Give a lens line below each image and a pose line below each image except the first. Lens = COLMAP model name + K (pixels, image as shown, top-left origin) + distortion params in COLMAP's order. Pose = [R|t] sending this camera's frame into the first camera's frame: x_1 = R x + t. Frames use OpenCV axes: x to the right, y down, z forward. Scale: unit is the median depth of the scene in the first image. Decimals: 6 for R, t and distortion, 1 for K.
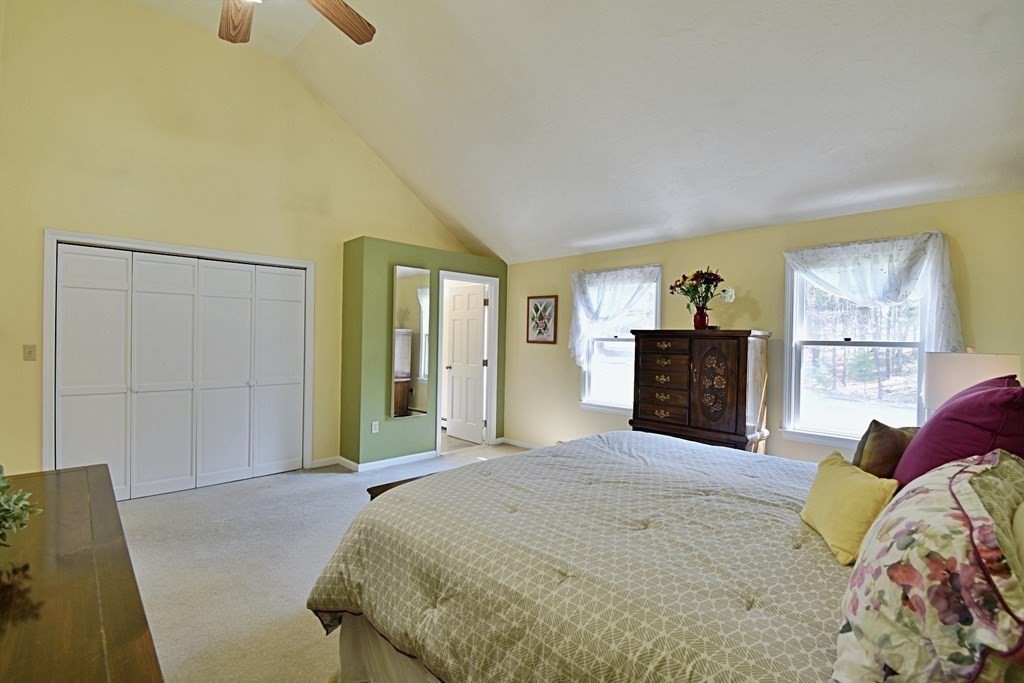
lens RADIAL K [[461.2, 0, 509.9], [0, 461.2, 343.8], [0, 0, 1]] dist [-0.001378, -0.005198]
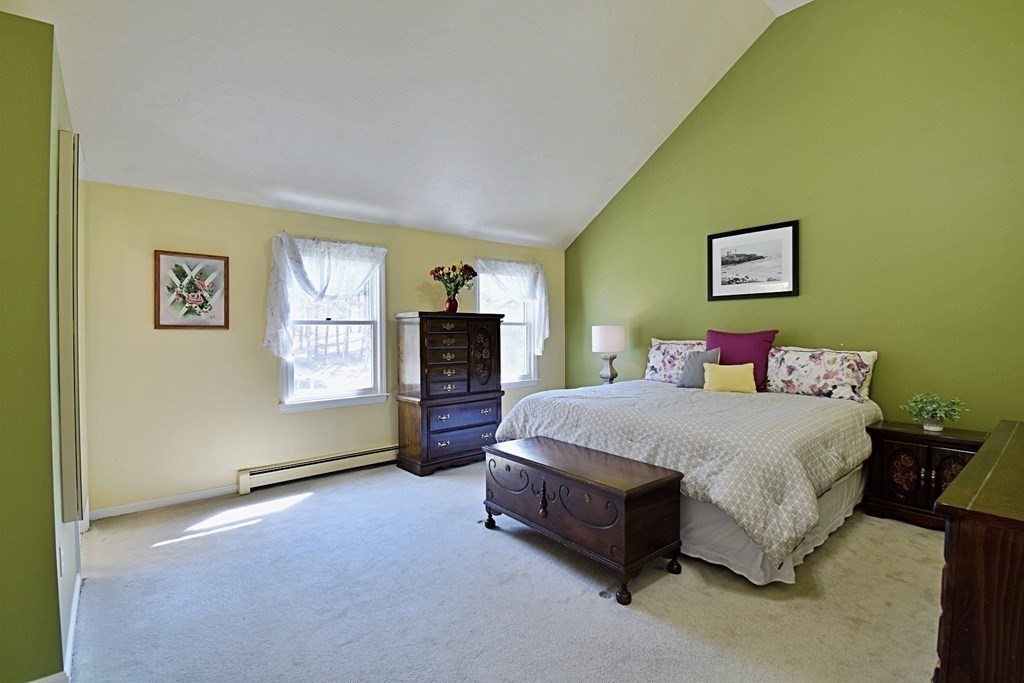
lens RADIAL K [[461.2, 0, 509.0], [0, 461.2, 331.8], [0, 0, 1]] dist [-0.001378, -0.005198]
pose [[0.063133, -0.034052, 0.997424, -0.543299], [0.009307, 0.999394, 0.033530, -0.014580], [-0.997962, 0.007166, 0.063411, 0.543798]]
